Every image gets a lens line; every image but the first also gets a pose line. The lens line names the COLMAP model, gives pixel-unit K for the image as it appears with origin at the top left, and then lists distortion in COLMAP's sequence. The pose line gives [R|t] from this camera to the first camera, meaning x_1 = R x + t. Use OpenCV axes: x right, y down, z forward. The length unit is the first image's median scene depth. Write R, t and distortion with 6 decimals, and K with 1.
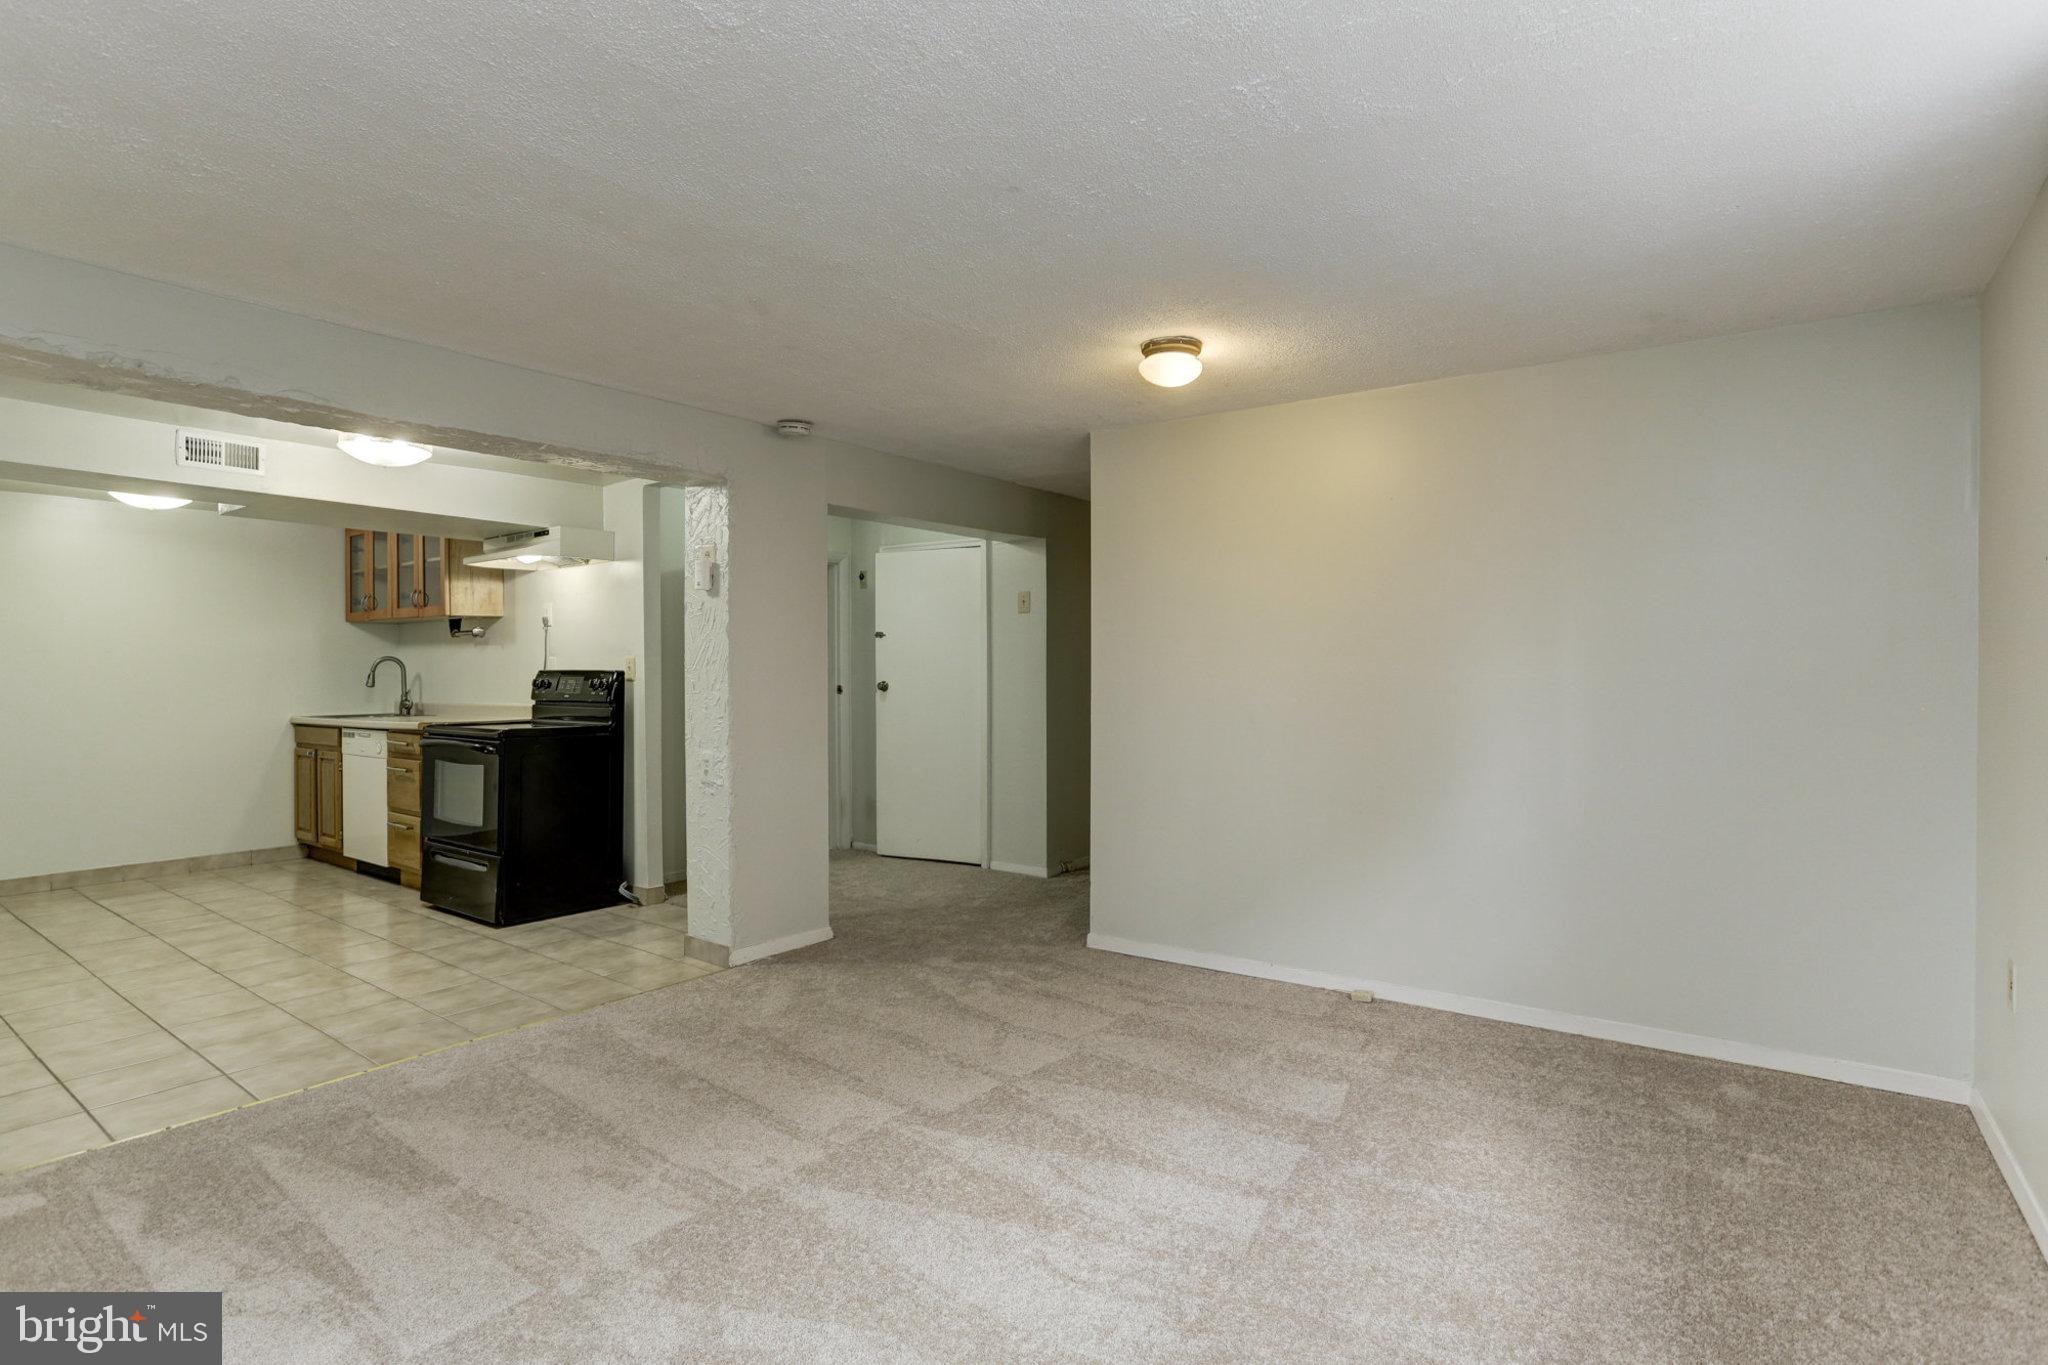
lens RADIAL K [[1017.9, 0, 1028.6], [0, 1017.9, 662.9], [0, 0, 1]] dist [-0.061527, 0.023913]
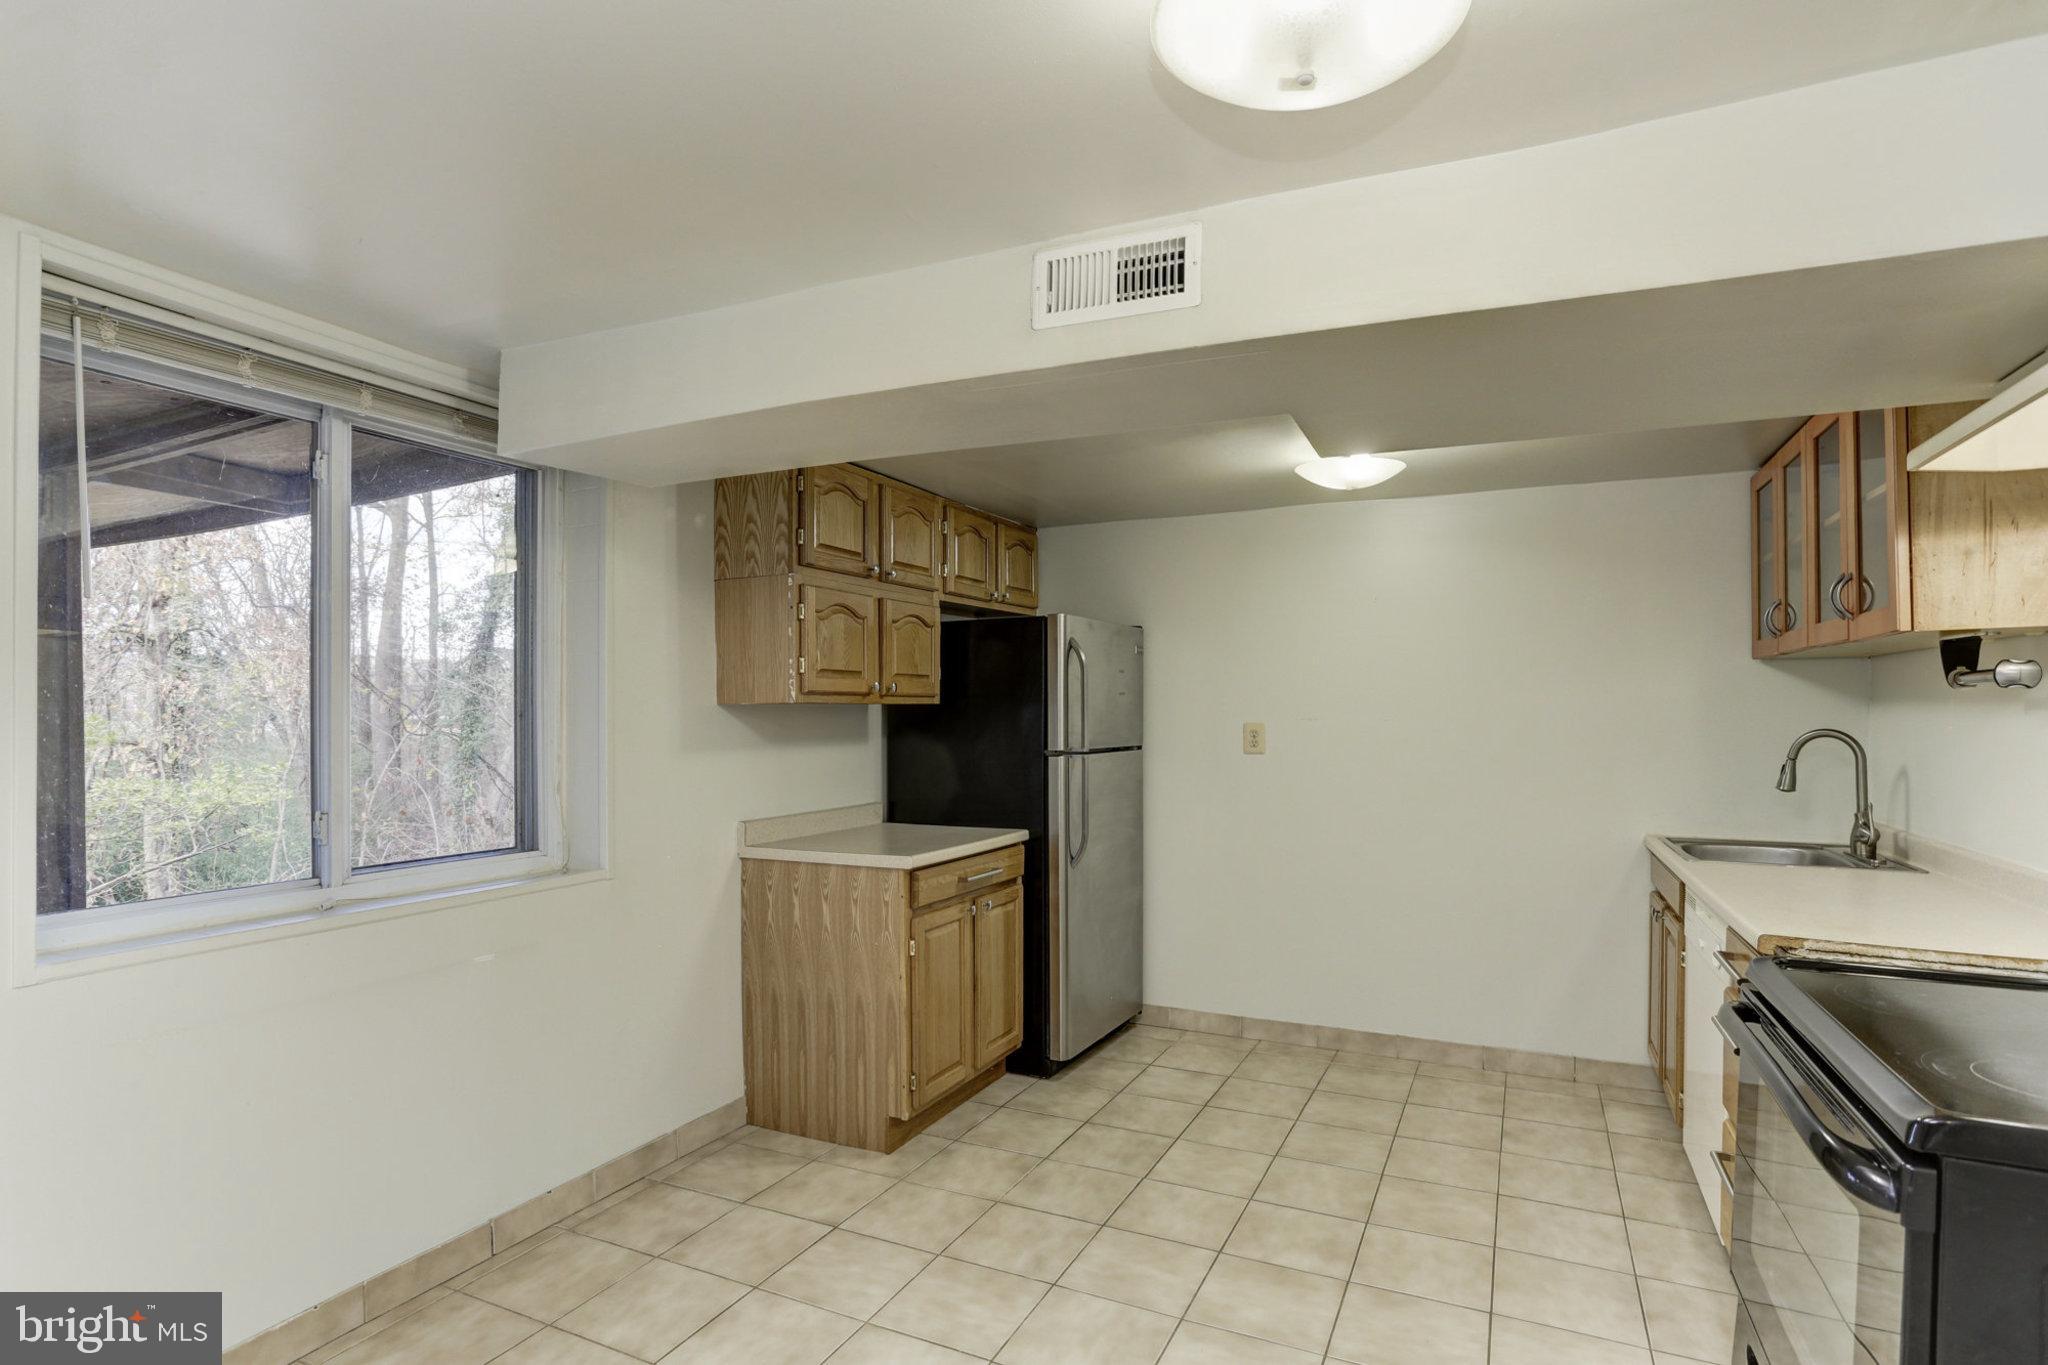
lens RADIAL K [[1022.0, 0, 1028.1], [0, 1022.0, 704.7], [0, 0, 1]] dist [-0.073428, 0.033112]
pose [[0.173290, -0.000972, -0.984870, -0.273481], [0.001276, 0.999999, -0.000763, -0.020125], [0.984870, -0.001124, 0.173291, 0.604793]]
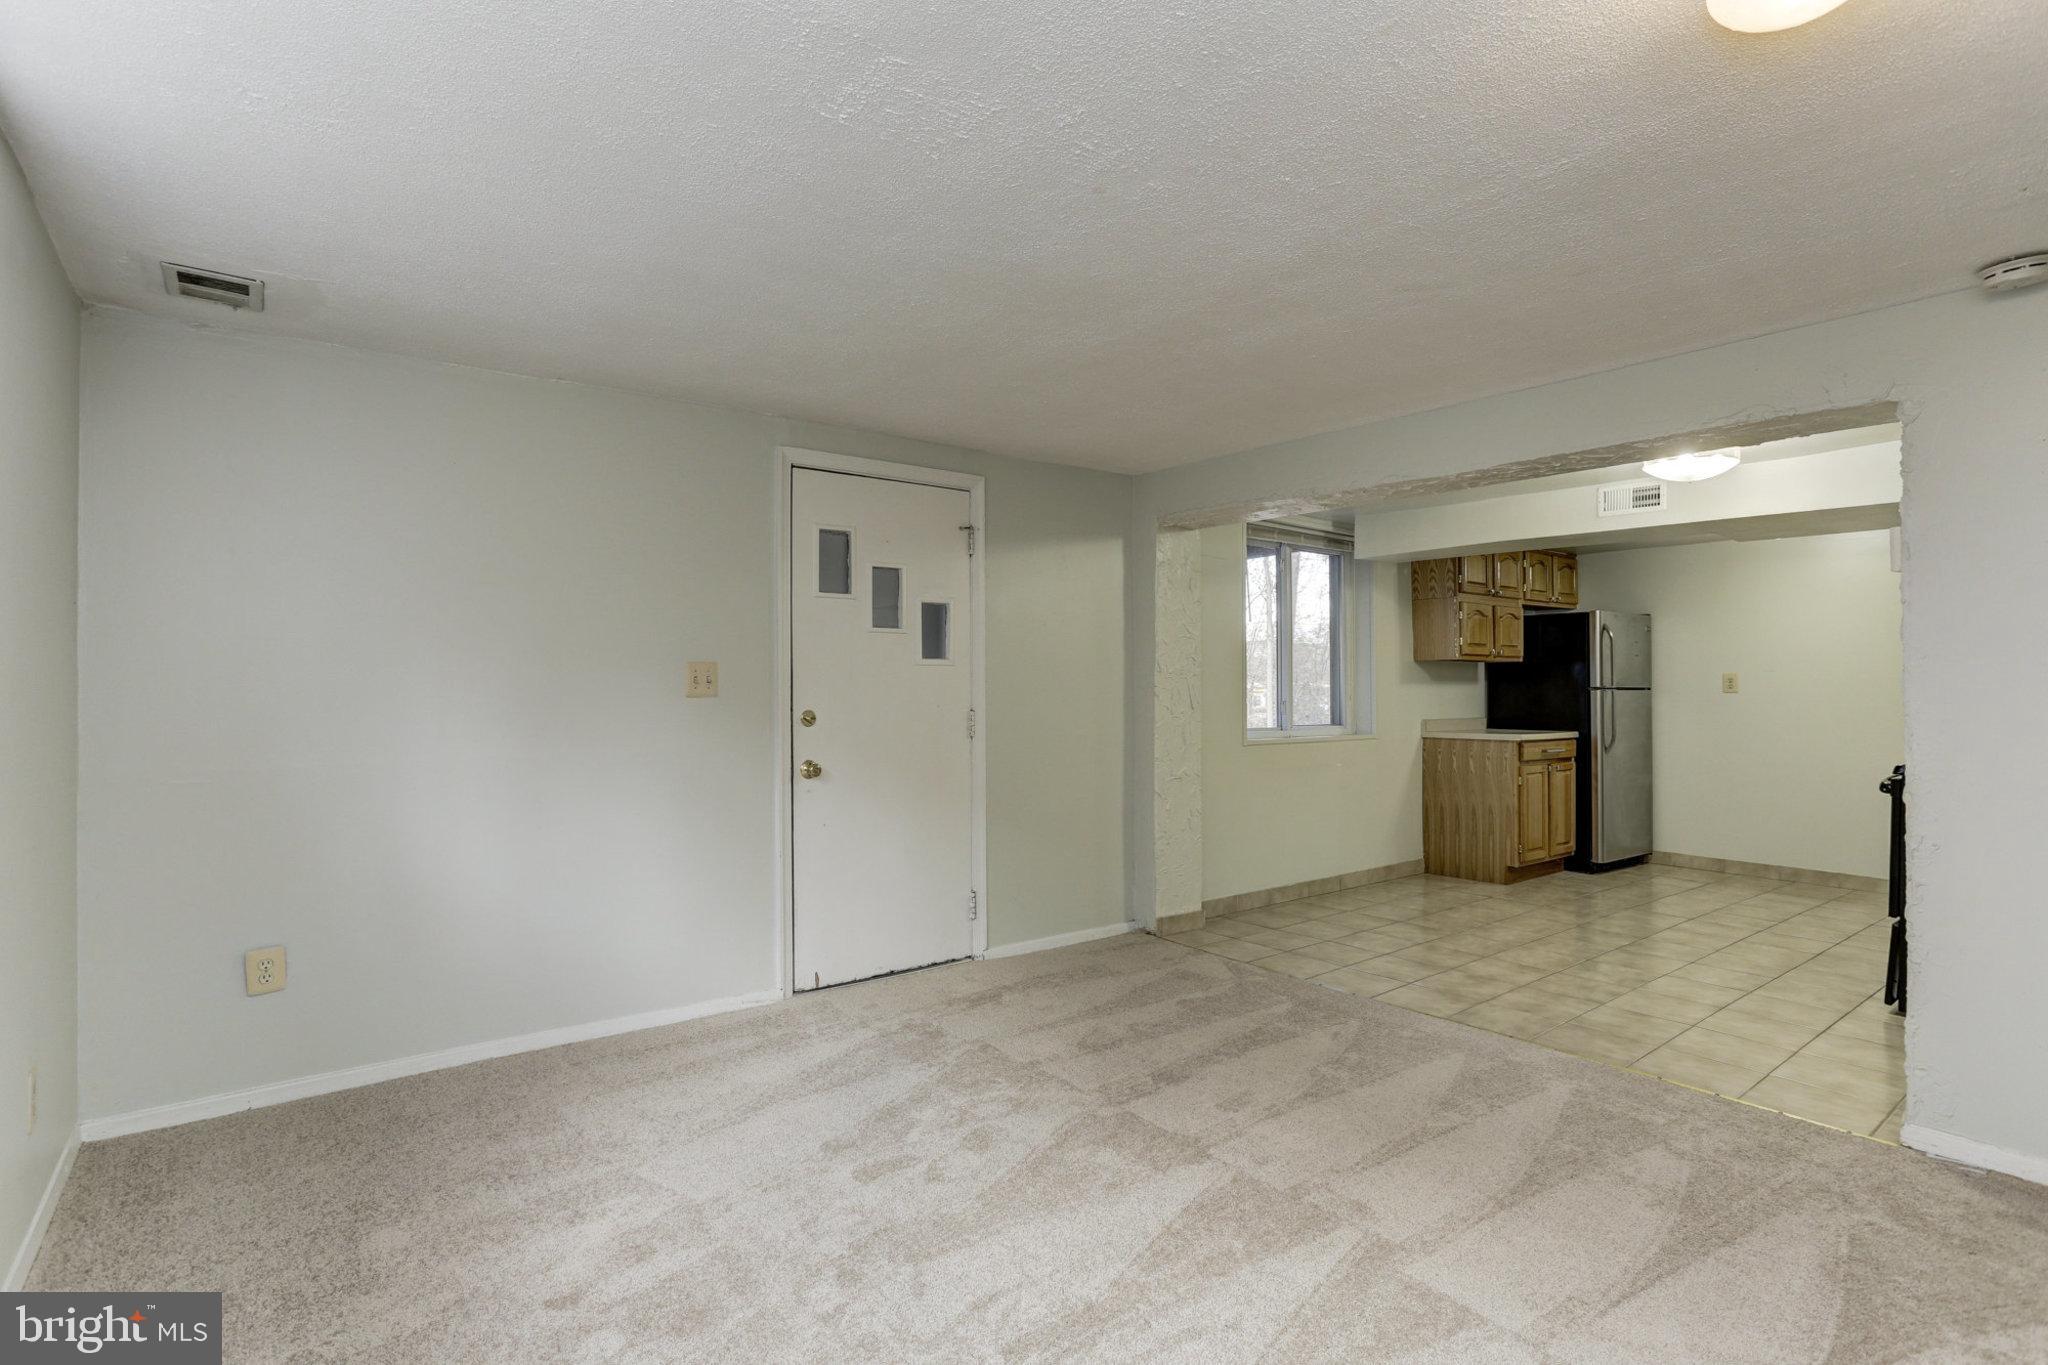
lens RADIAL K [[1023.0, 0, 1012.8], [0, 1023.0, 652.9], [0, 0, 1]] dist [-0.074994, 0.032341]
pose [[-0.287746, -0.025892, -0.957357, 0.338237], [-0.002451, 0.999651, -0.026299, 0.000266], [0.957704, -0.005221, -0.287709, 0.436806]]
